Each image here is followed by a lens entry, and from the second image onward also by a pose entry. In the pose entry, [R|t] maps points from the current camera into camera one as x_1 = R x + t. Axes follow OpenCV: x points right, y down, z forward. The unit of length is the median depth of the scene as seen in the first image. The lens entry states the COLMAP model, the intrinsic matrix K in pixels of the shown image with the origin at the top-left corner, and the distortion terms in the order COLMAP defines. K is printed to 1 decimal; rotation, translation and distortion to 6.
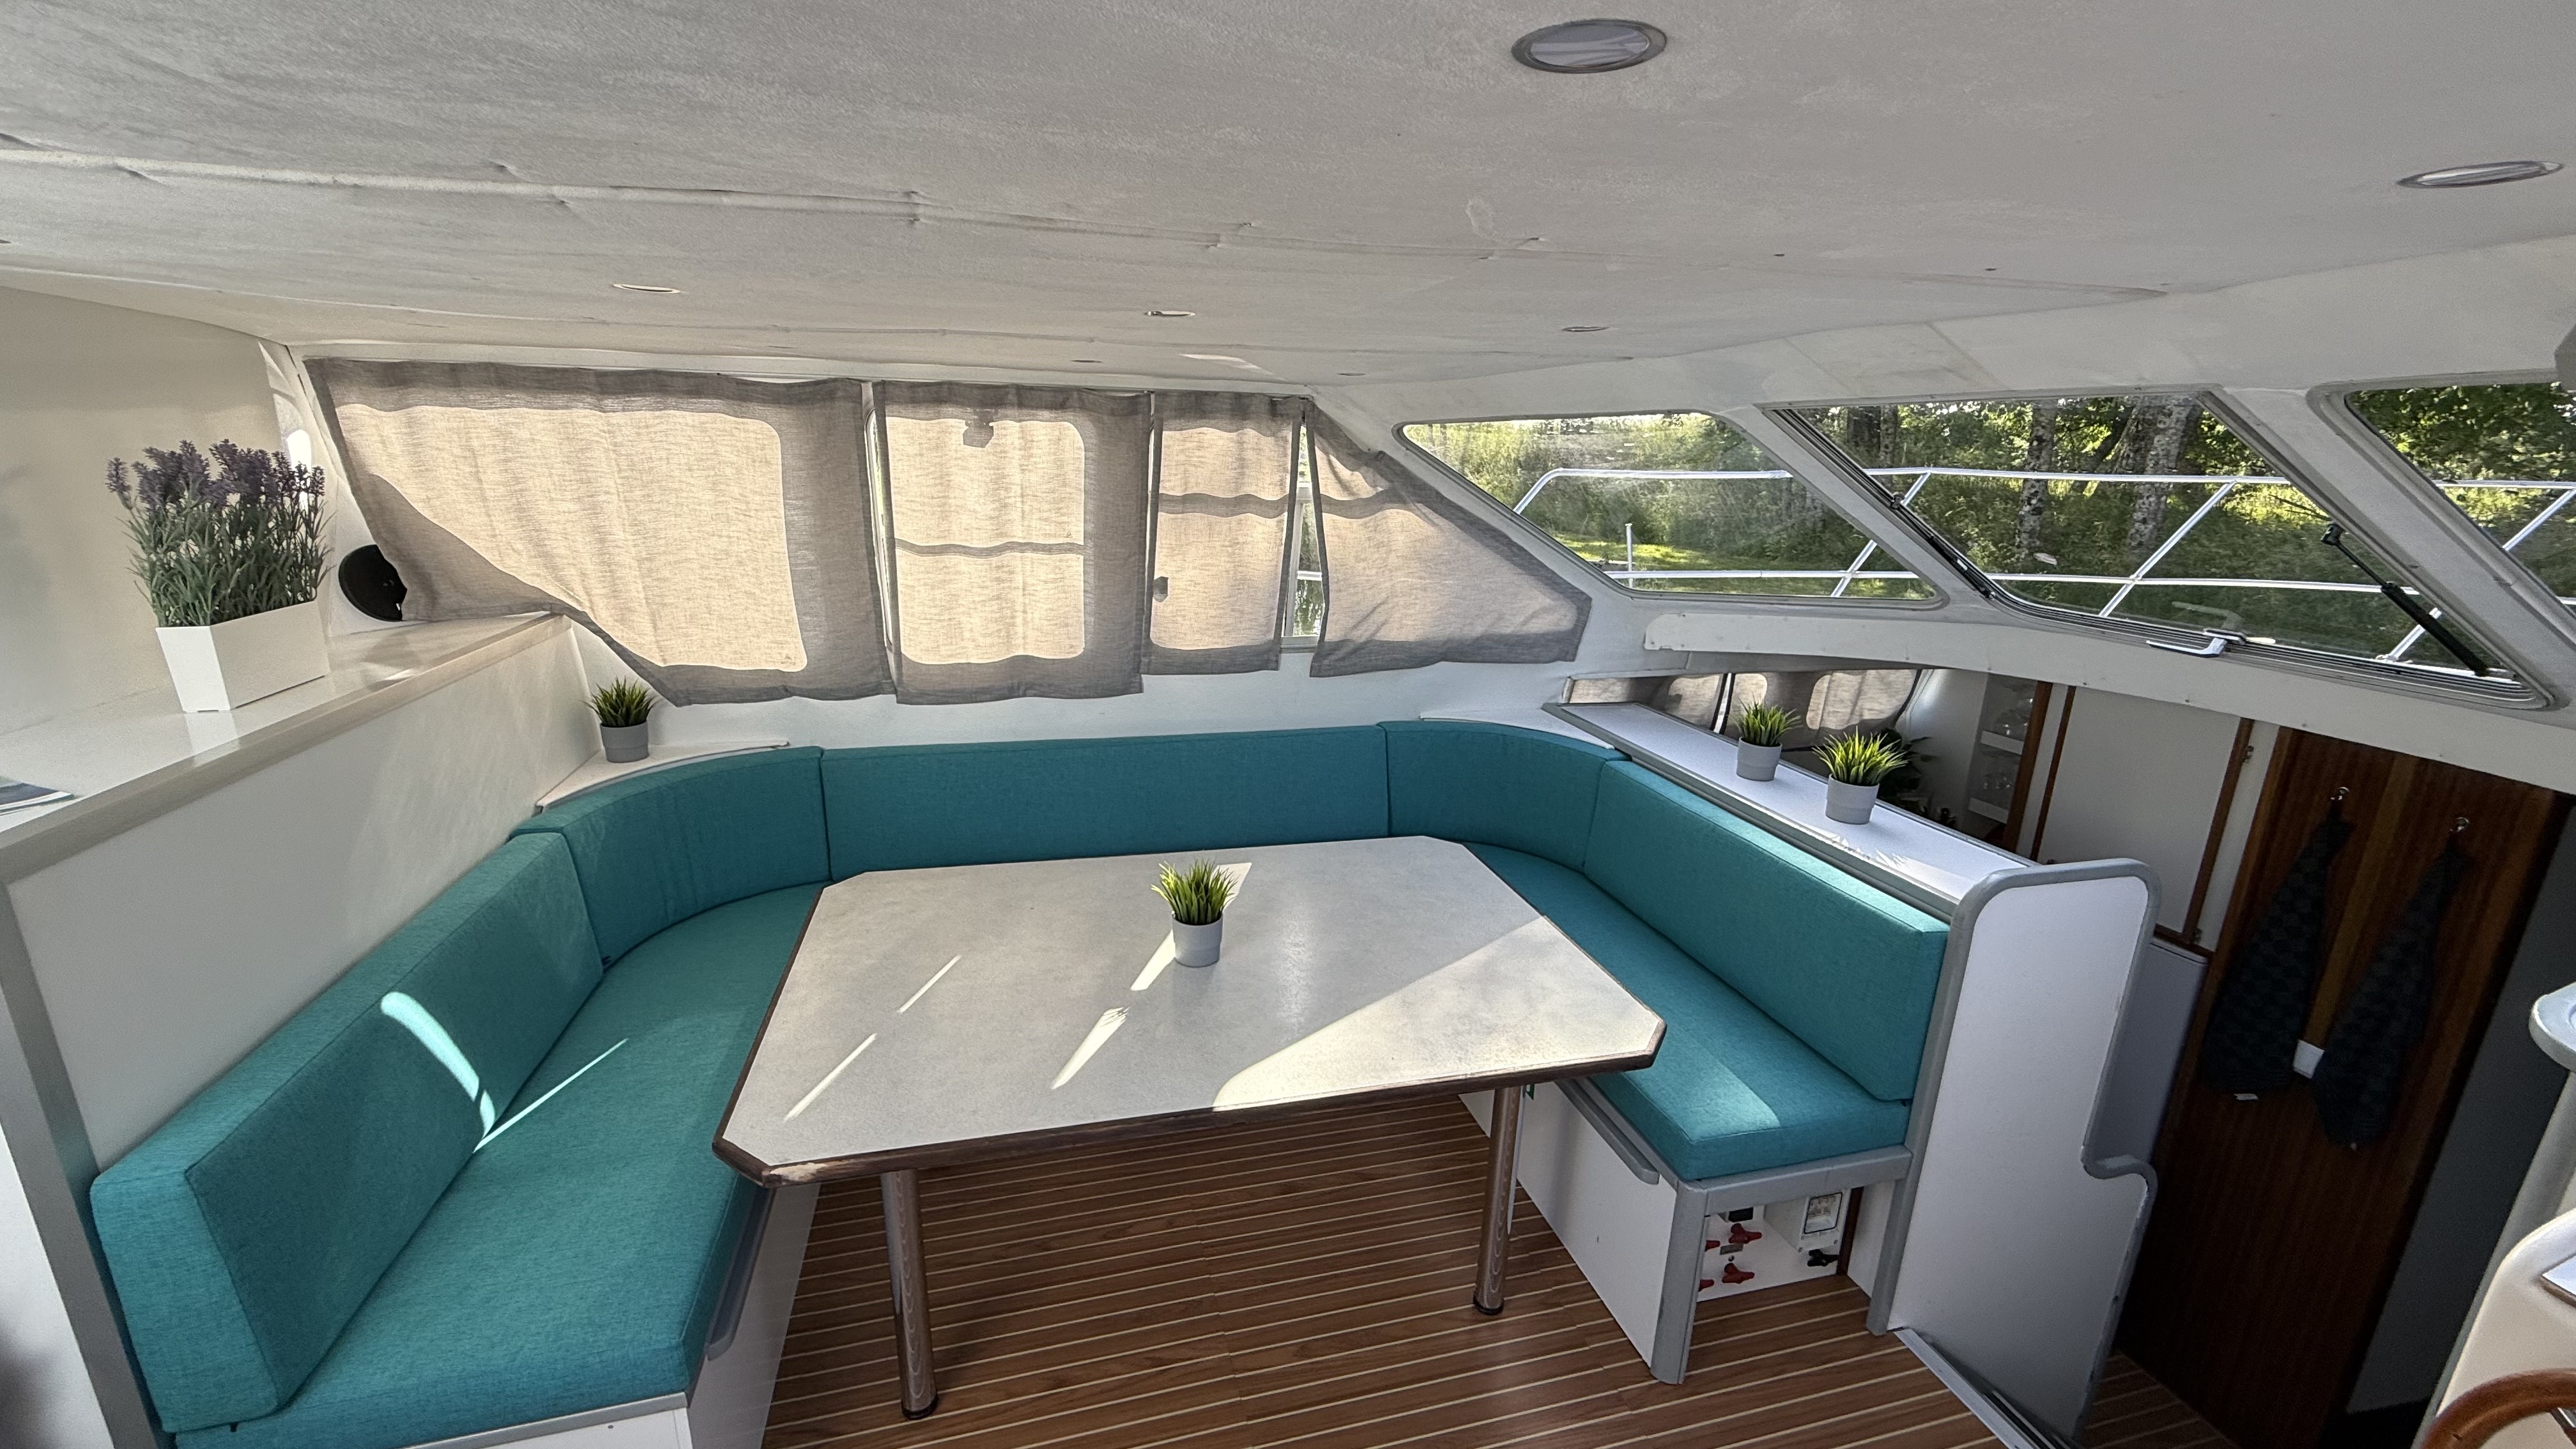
lens RADIAL K [[1027.4, 0, 1277.3], [0, 1027.4, 720.6], [0, 0, 1]] dist [-0.001968, 0.001060]
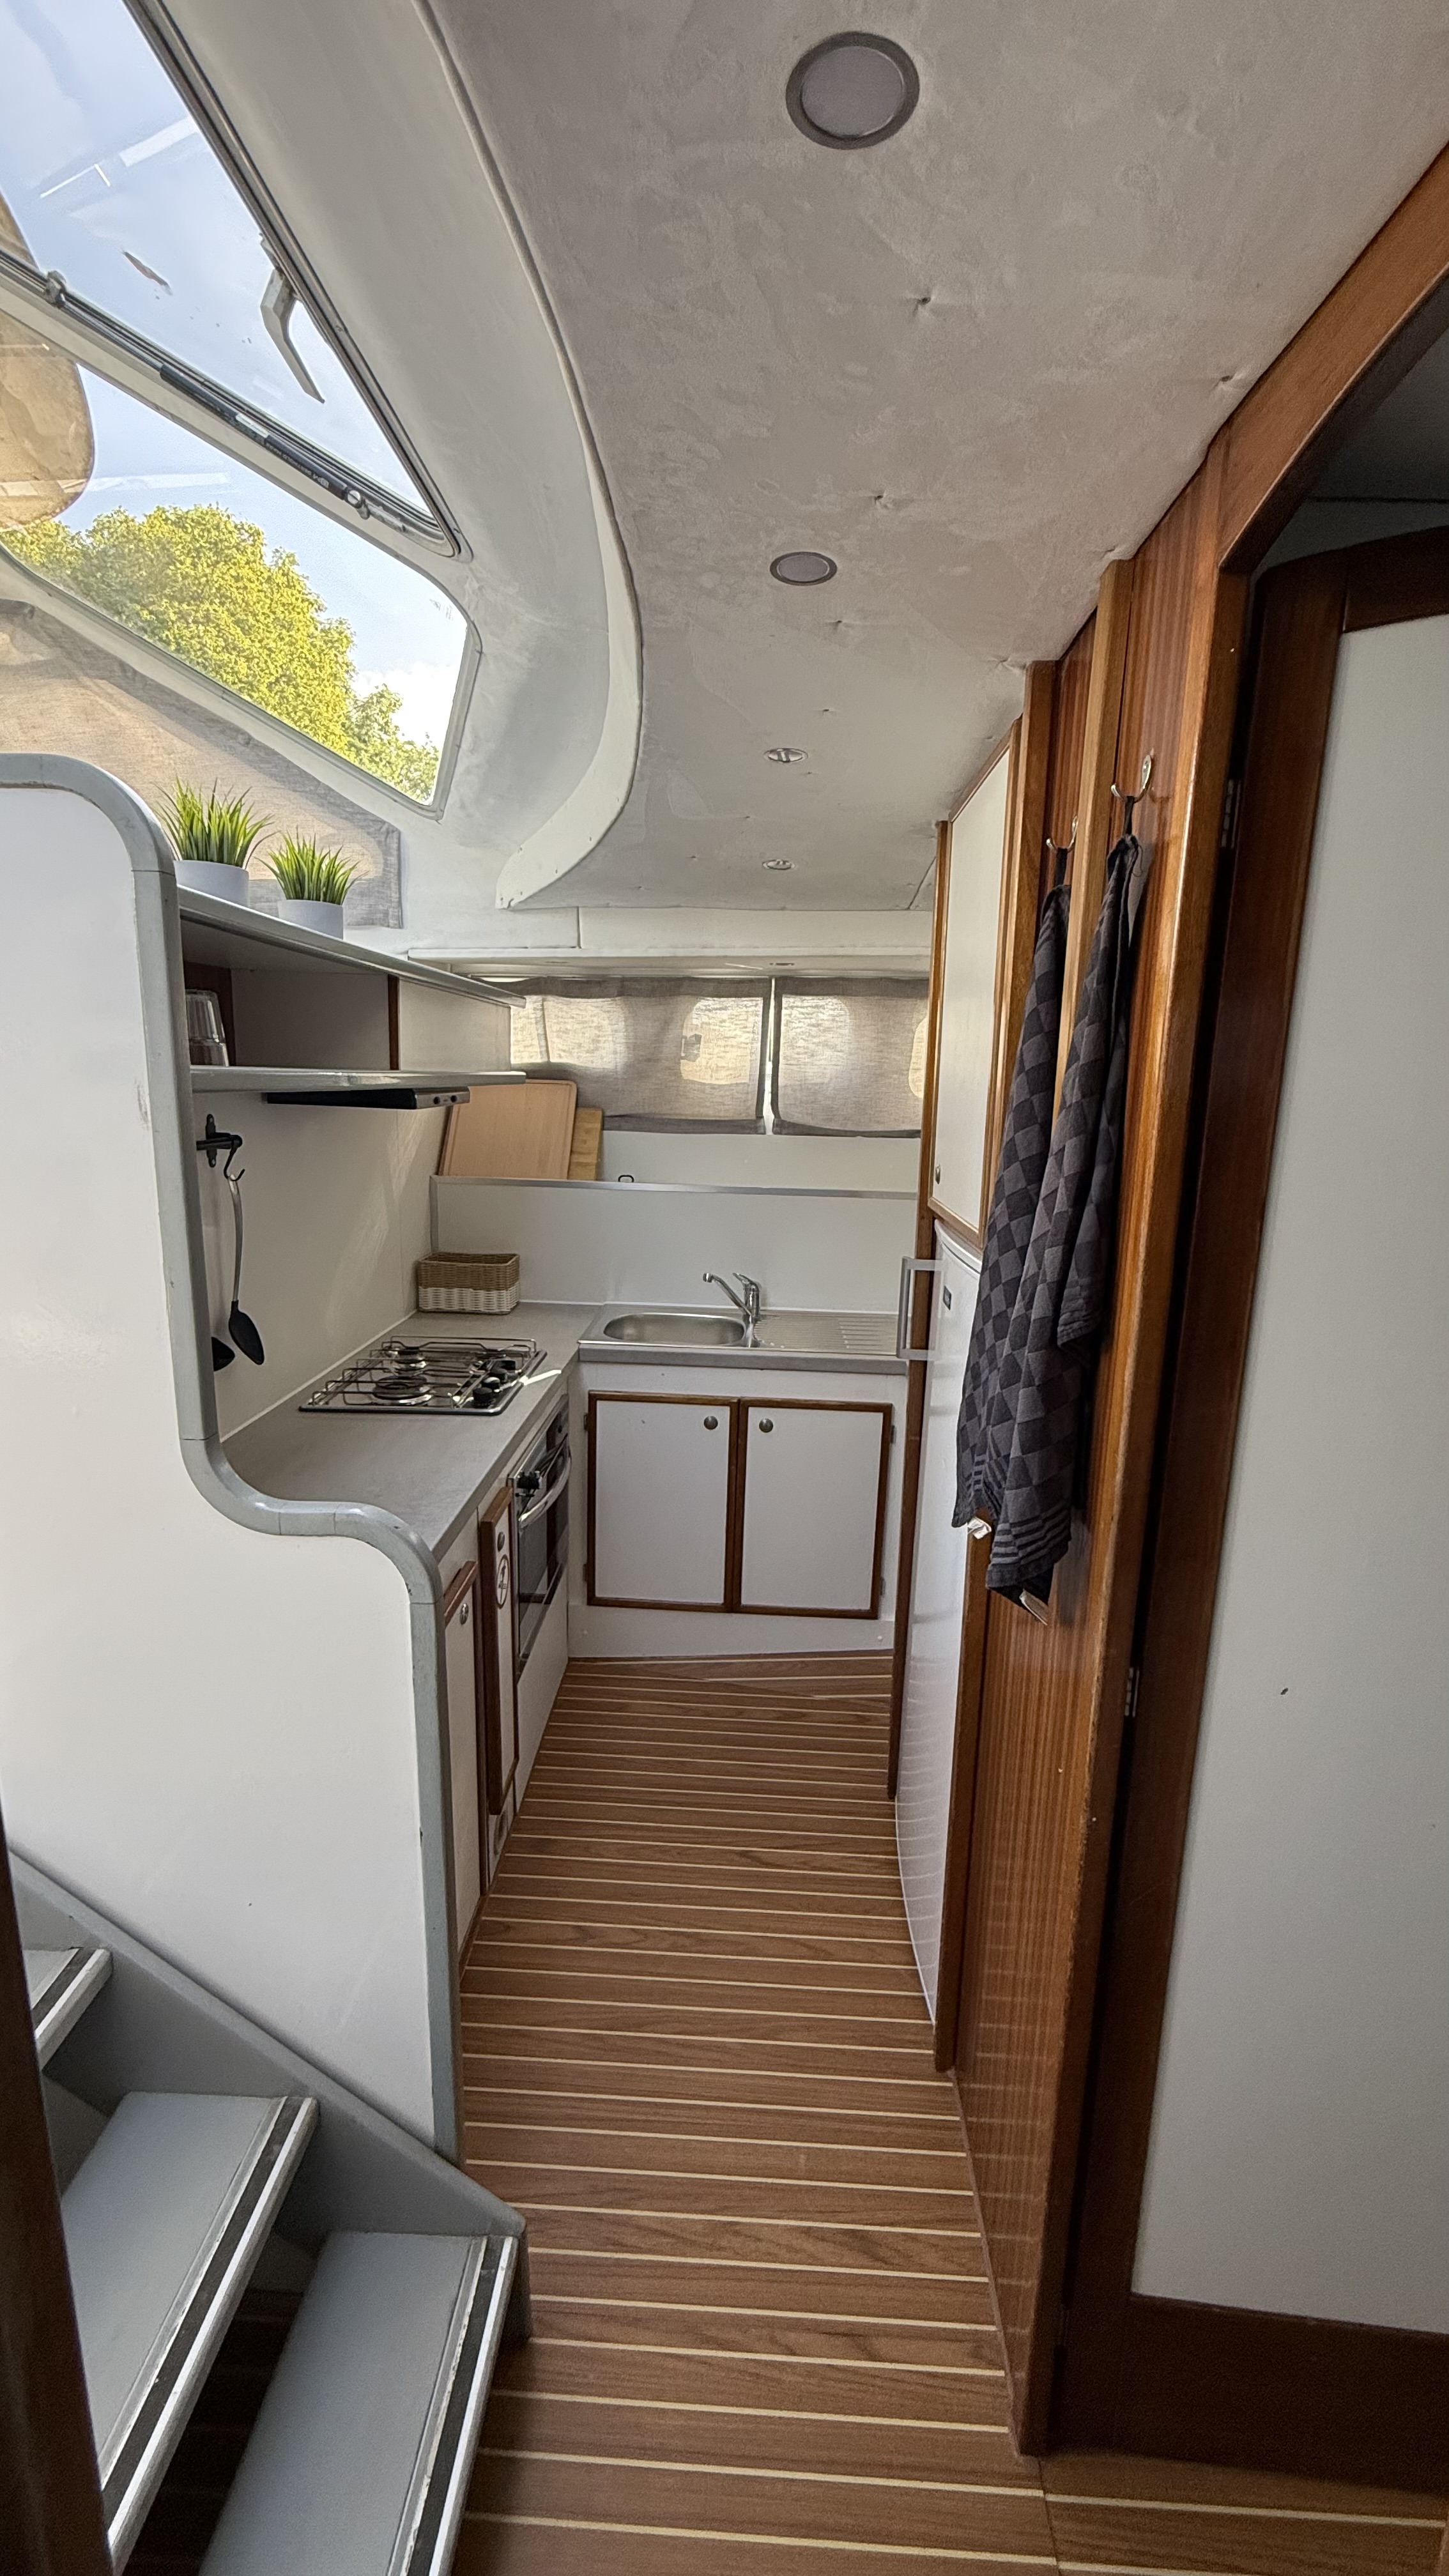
lens RADIAL K [[1027.4, 0, 726.7], [0, 1027.4, 1282.0], [0, 0, 1]] dist [-0.001968, 0.001060]
pose [[0.959853, 0.042677, -0.277238, 0.885357], [-0.063904, 0.995638, -0.067982, 0.281158], [0.273128, 0.082969, 0.958393, 0.458974]]
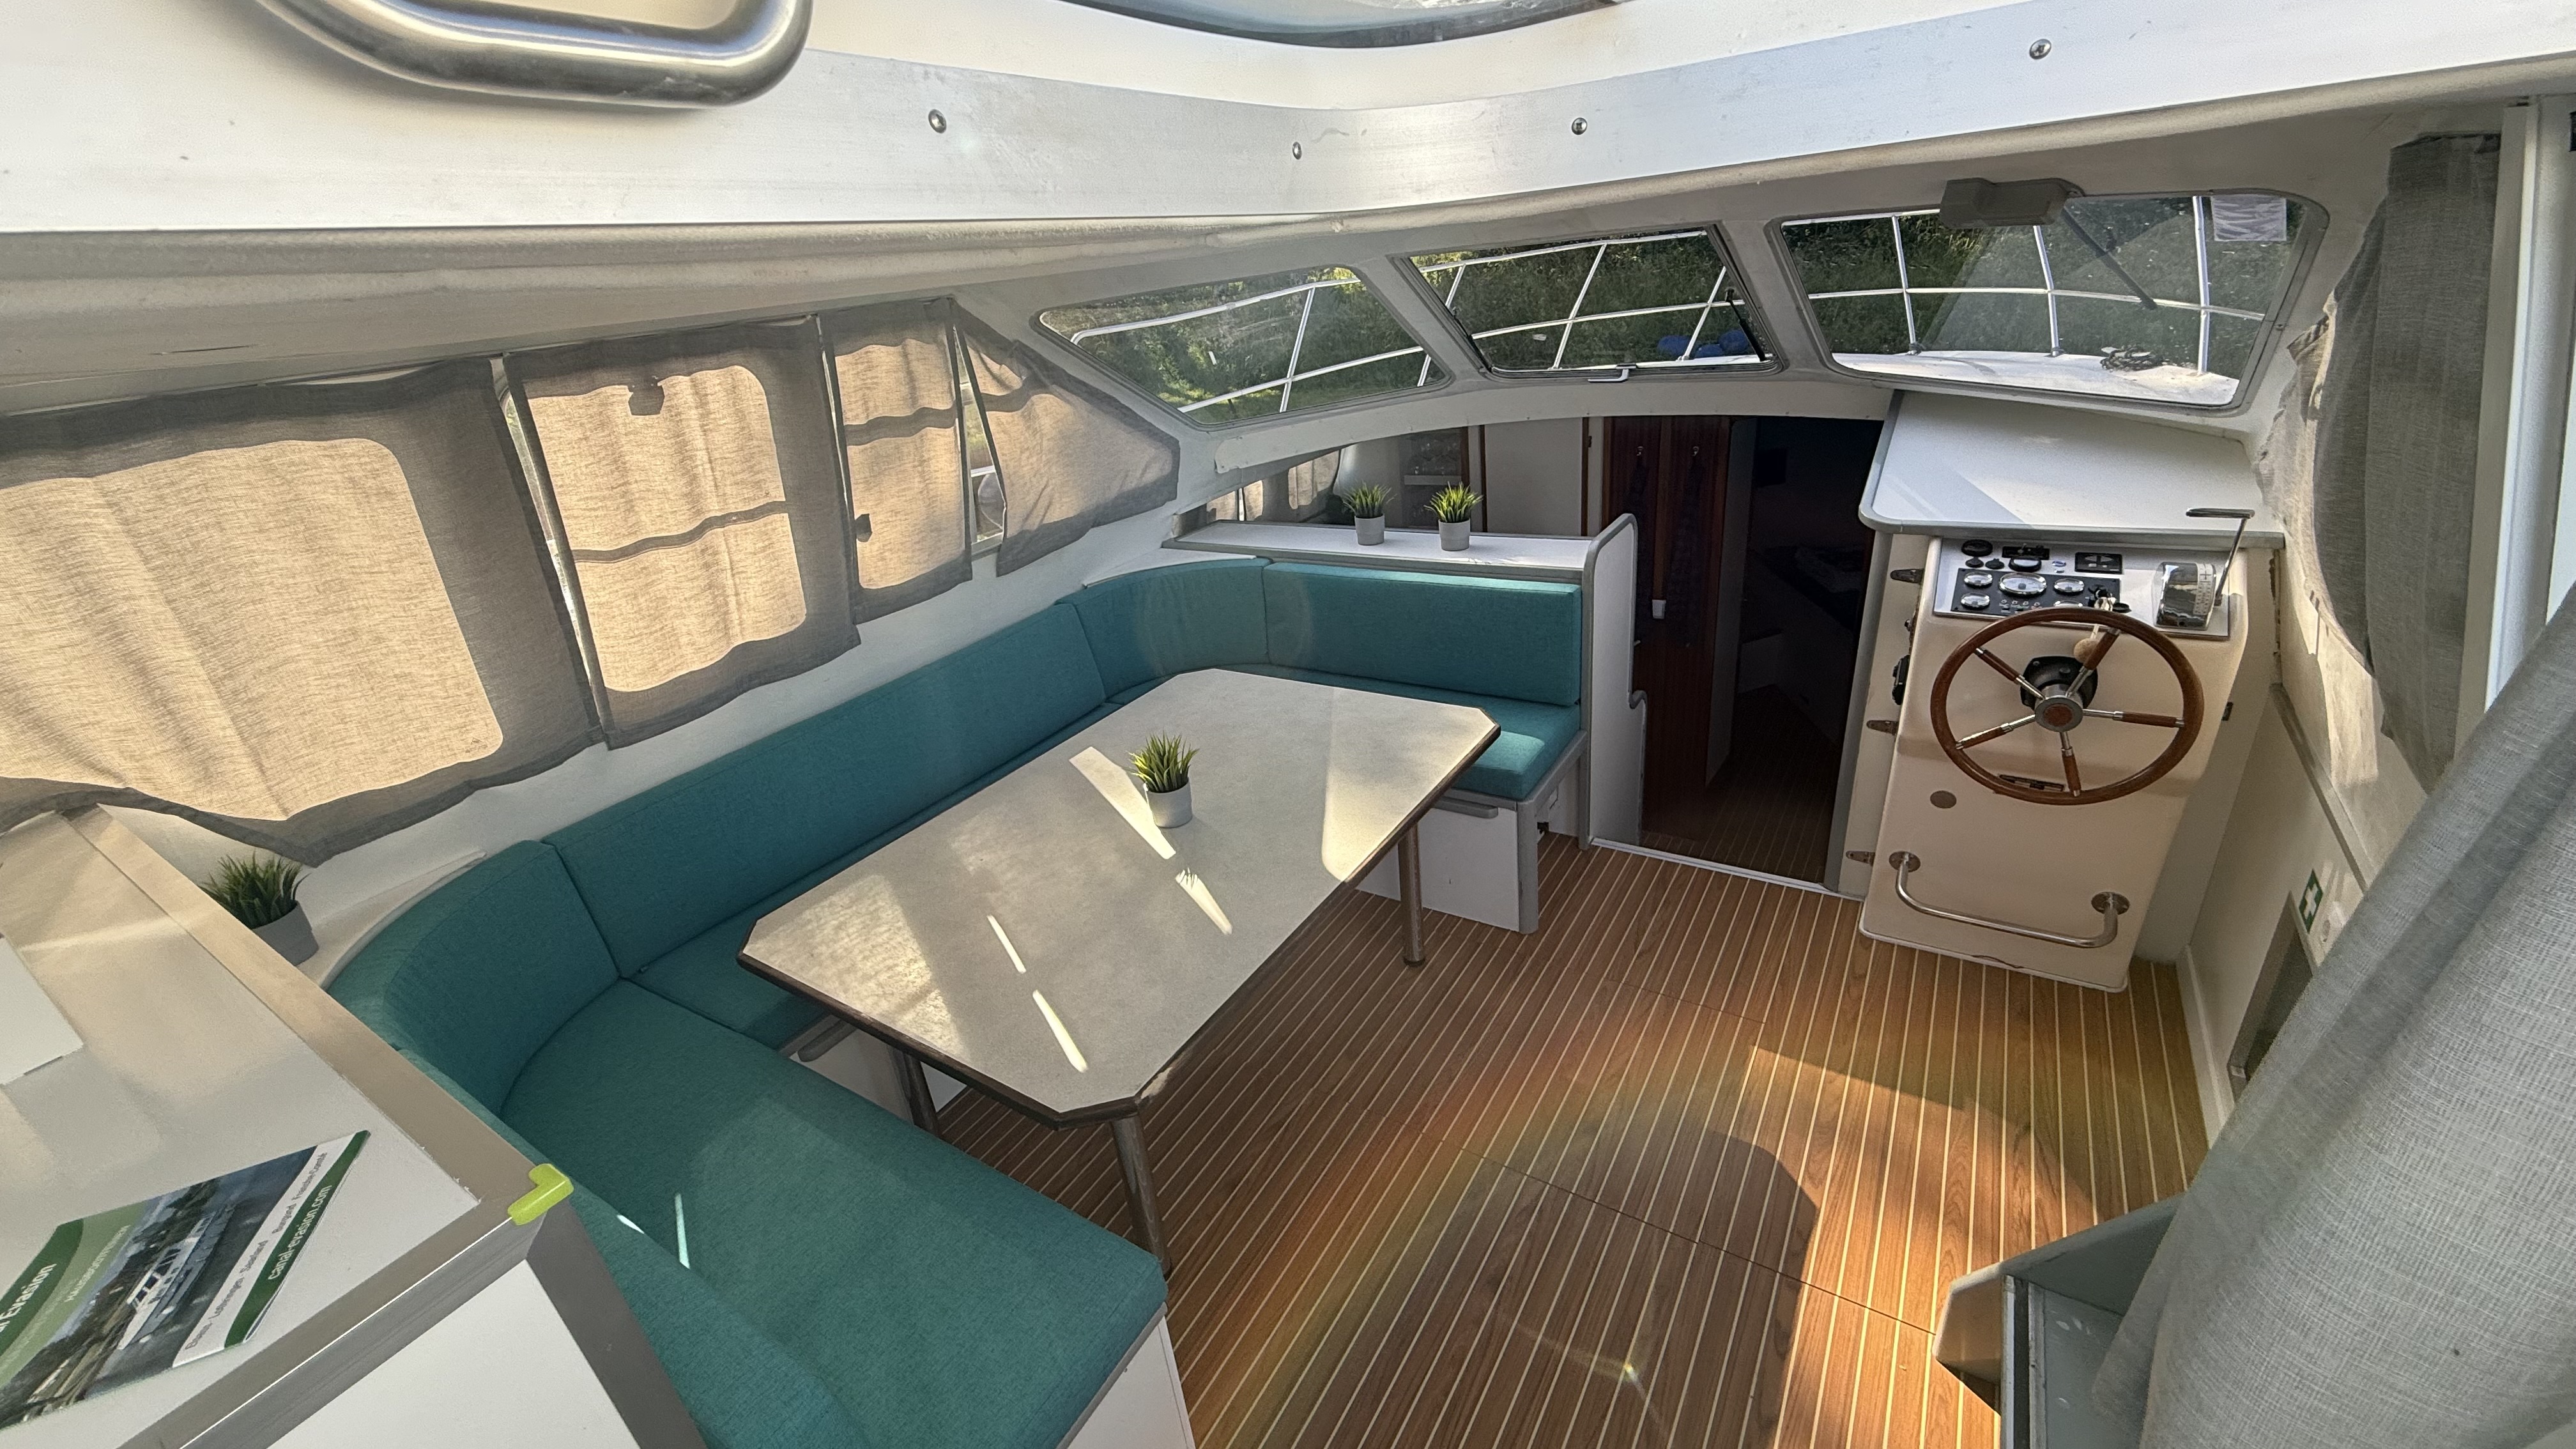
lens RADIAL K [[1027.4, 0, 1278.0], [0, 1027.4, 723.1], [0, 0, 1]] dist [-0.001968, 0.001060]
pose [[0.733055, -0.376971, 0.566147, -0.451853], [0.295823, 0.926217, 0.233690, -0.073781], [-0.612470, -0.003829, 0.790485, 0.028107]]
